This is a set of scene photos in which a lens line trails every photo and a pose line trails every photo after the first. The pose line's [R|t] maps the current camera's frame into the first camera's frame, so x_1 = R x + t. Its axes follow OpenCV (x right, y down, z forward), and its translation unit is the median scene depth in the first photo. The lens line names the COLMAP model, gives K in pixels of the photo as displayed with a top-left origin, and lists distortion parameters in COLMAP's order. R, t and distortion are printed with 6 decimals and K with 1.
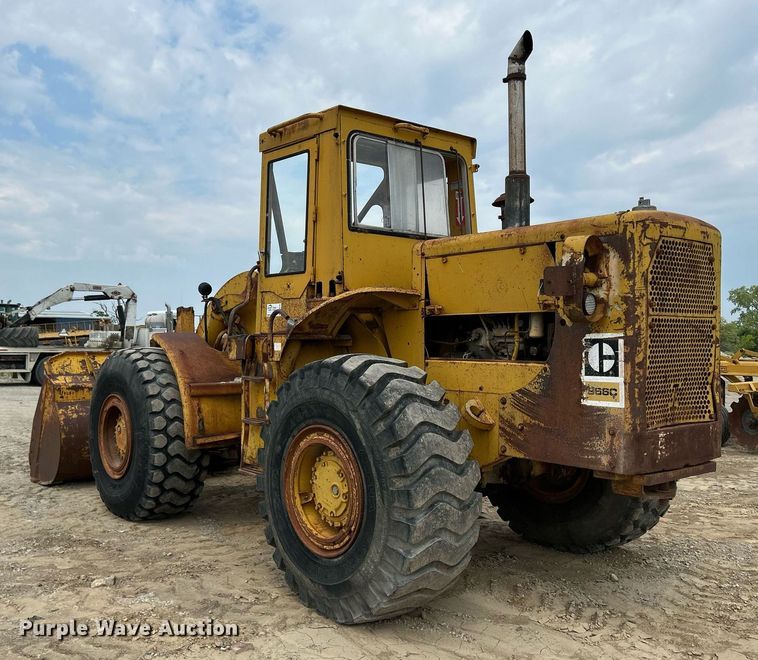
lens RADIAL K [[803.9, 0, 378.0], [0, 803.9, 318.7], [0, 0, 1]] dist [0.017445, 0.002743]
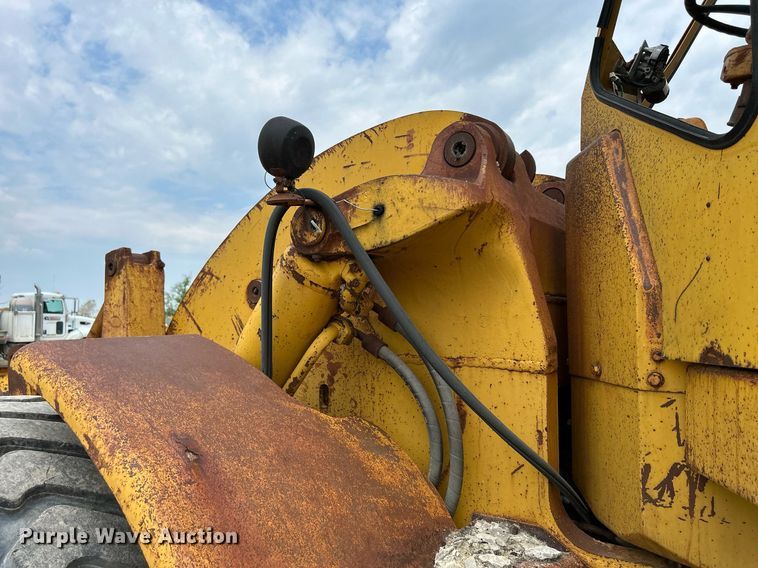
lens RADIAL K [[567.2, 0, 377.3], [0, 567.2, 291.6], [0, 0, 1]] dist [0.047670, -0.057744]
pose [[0.959159, 0.020816, 0.282099, -0.194529], [-0.013460, 0.999518, -0.027990, 0.006333], [-0.282546, 0.023050, 0.958977, 0.696341]]
